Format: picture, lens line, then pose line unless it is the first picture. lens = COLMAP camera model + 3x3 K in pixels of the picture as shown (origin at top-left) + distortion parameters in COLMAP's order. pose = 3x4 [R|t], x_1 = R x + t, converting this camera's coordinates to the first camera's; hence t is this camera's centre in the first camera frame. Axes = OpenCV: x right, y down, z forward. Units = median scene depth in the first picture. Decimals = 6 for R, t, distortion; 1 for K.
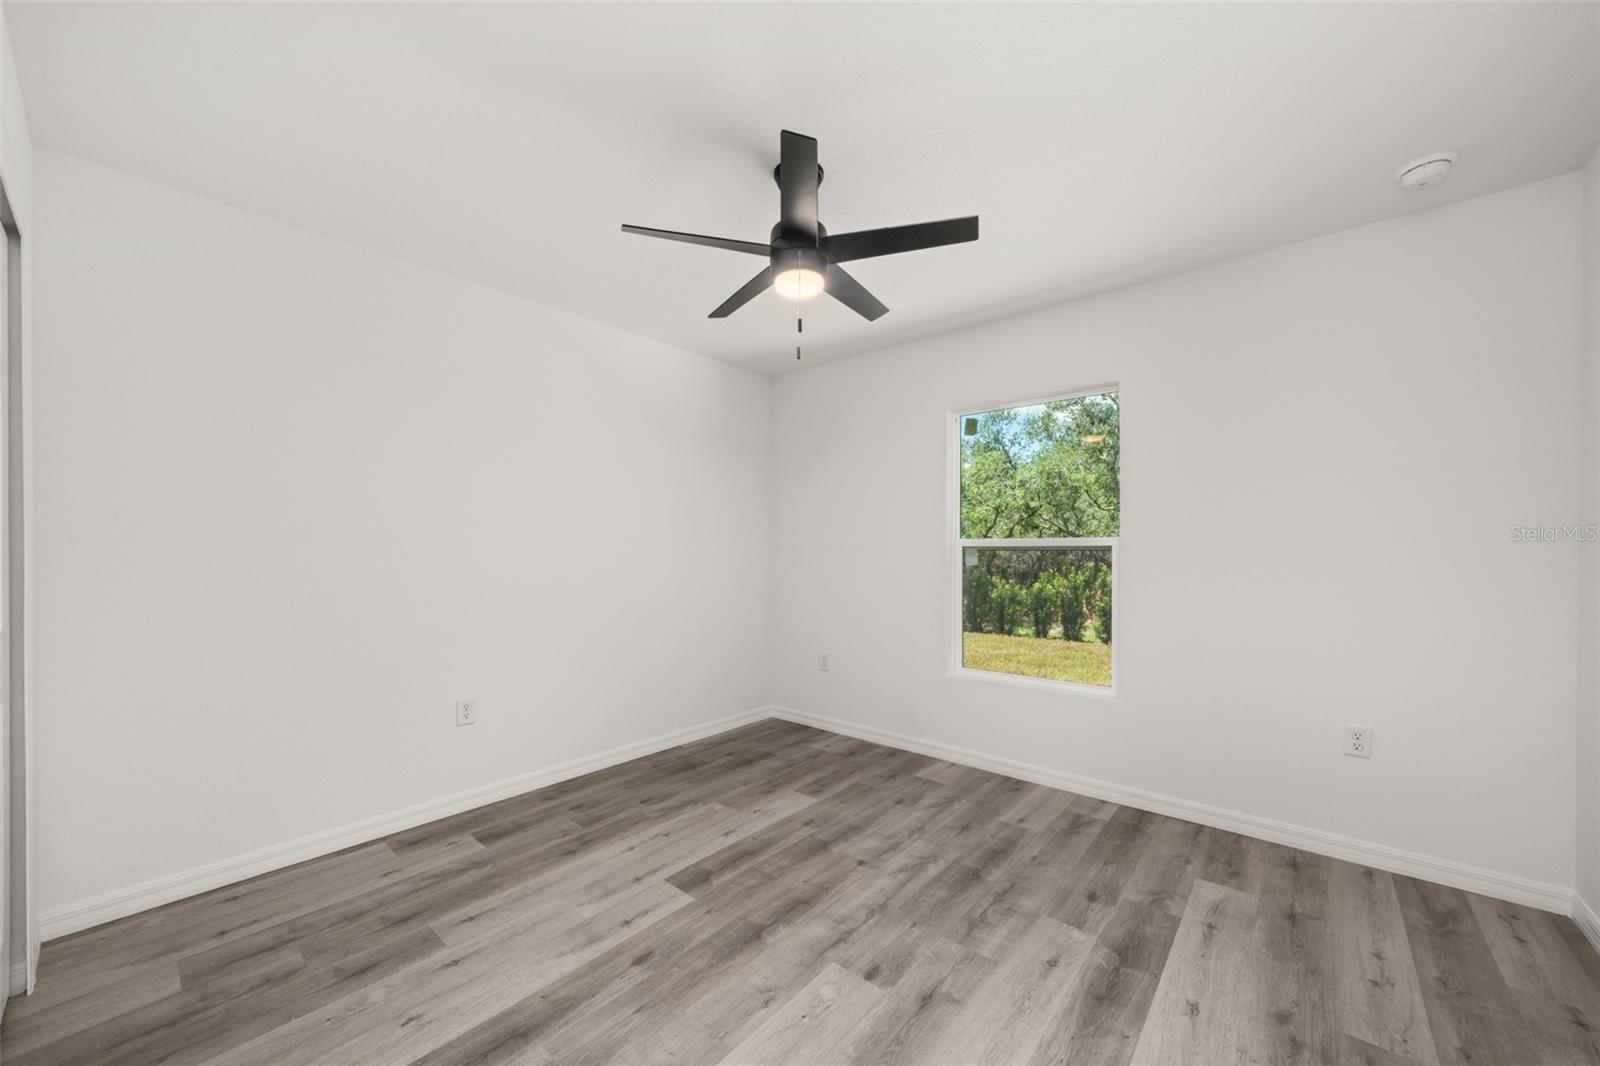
lens RADIAL K [[619.1, 0, 799.5], [0, 619.1, 536.9], [0, 0, 1]] dist [-0.002474, -0.000182]
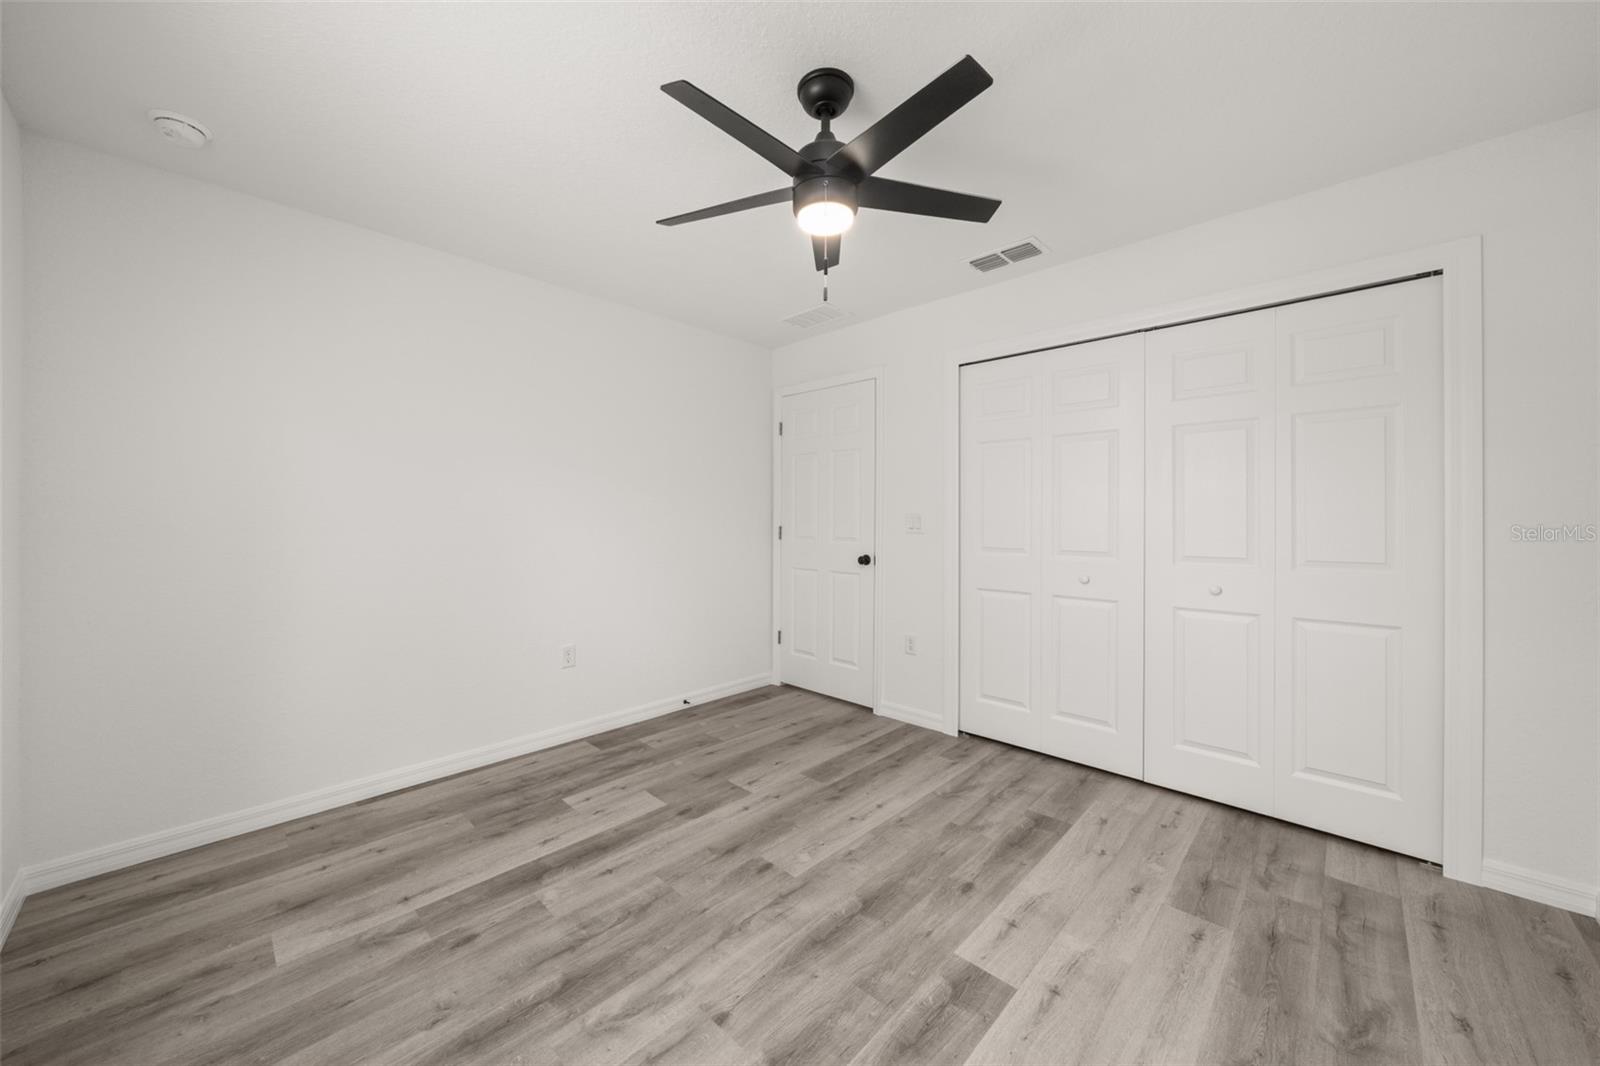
lens RADIAL K [[619.1, 0, 801.4], [0, 619.1, 529.7], [0, 0, 1]] dist [-0.002474, -0.000182]
pose [[-0.998554, -0.004122, 0.053598, -0.013537], [-0.004333, 0.999983, -0.003827, 0.042983], [-0.053581, -0.004053, -0.998555, 1.937676]]
